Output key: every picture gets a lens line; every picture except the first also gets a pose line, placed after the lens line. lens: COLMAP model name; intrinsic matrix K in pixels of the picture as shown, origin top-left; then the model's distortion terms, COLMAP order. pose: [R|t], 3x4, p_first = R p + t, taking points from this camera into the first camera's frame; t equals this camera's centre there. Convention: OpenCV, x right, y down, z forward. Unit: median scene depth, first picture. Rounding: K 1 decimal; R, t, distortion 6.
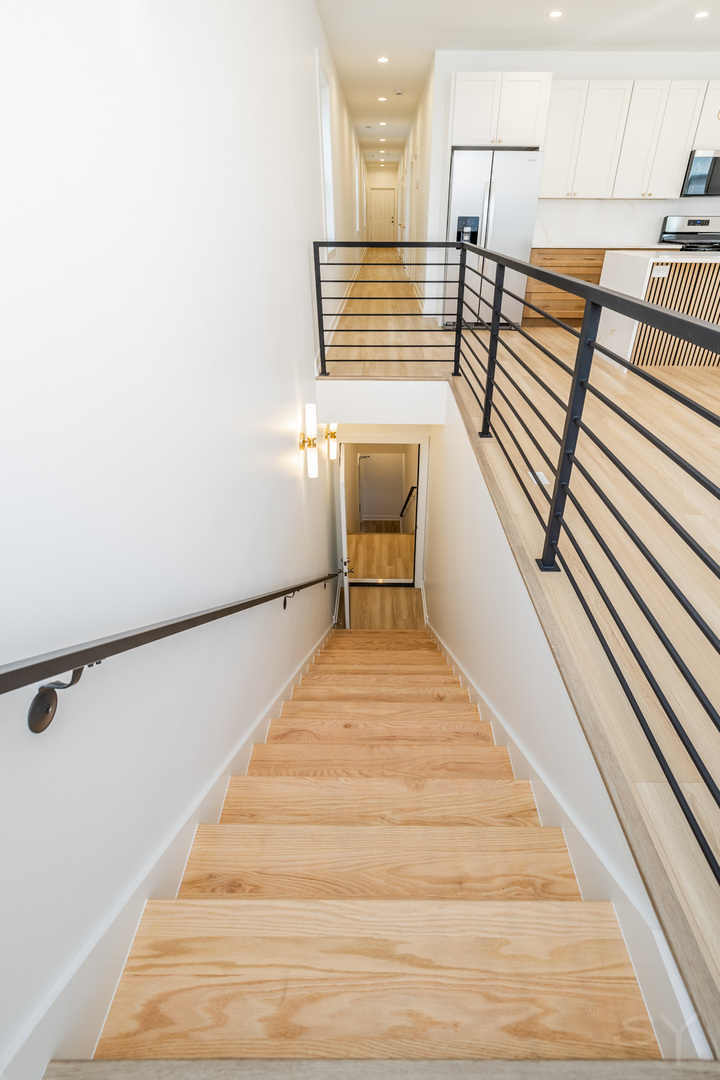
lens RADIAL K [[512.7, 0, 386.9], [0, 512.7, 505.1], [0, 0, 1]] dist [0.007781, -0.000545]
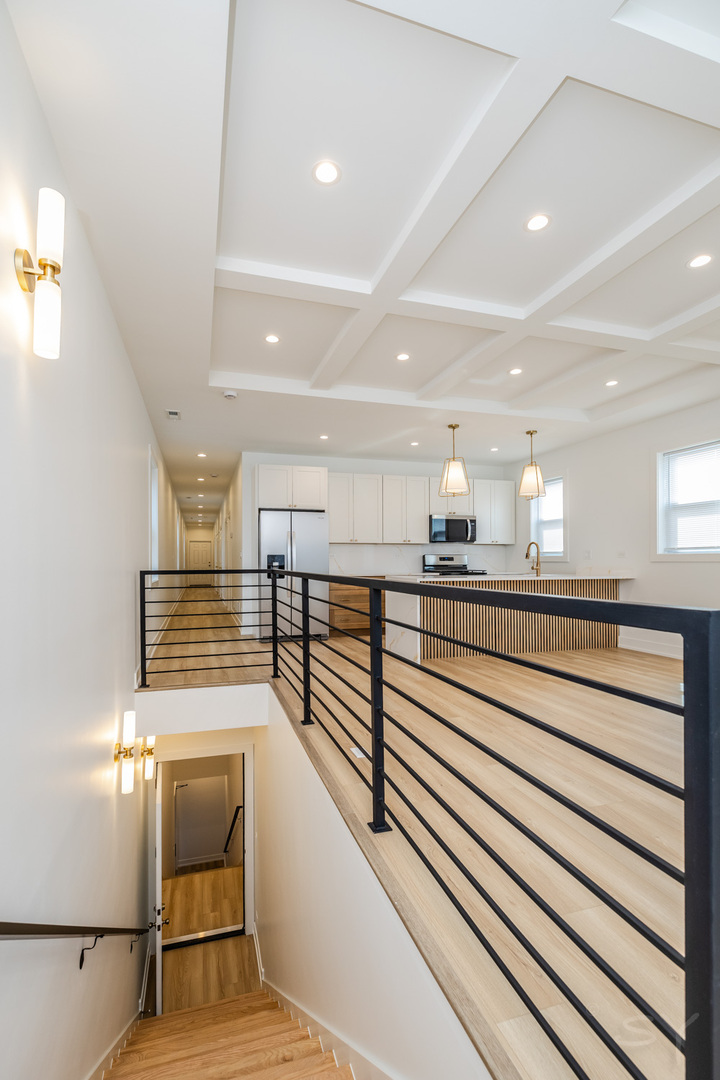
lens RADIAL K [[498.5, 0, 354.7], [0, 498.5, 553.8], [0, 0, 1]] dist [0.000893, 0.000721]
pose [[0.956772, -0.007059, 0.290755, -0.008169], [0.153706, 0.860963, -0.484888, 0.051815], [-0.246906, 0.508618, 0.824830, -0.036094]]
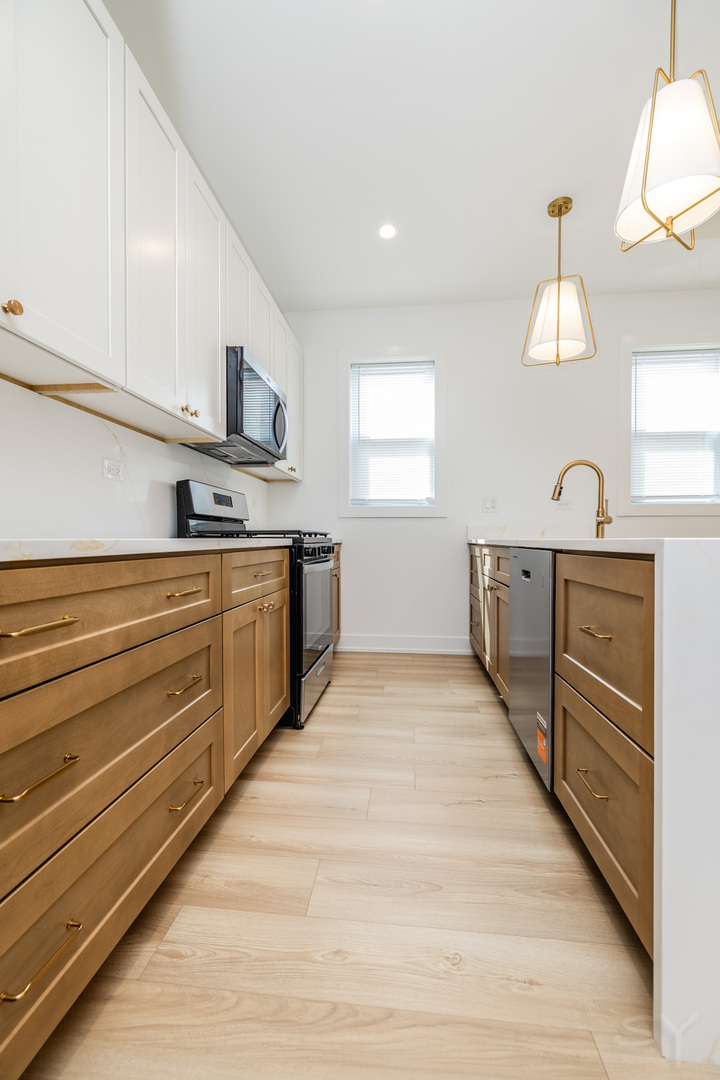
lens RADIAL K [[468.6, 0, 350.1], [0, 468.6, 542.9], [0, 0, 1]] dist [0.001162, 0.000538]
pose [[0.131416, -0.020668, 0.991112, 0.272756], [0.493280, 0.868584, -0.047293, -0.603388], [-0.859886, 0.495111, 0.124341, 1.198133]]
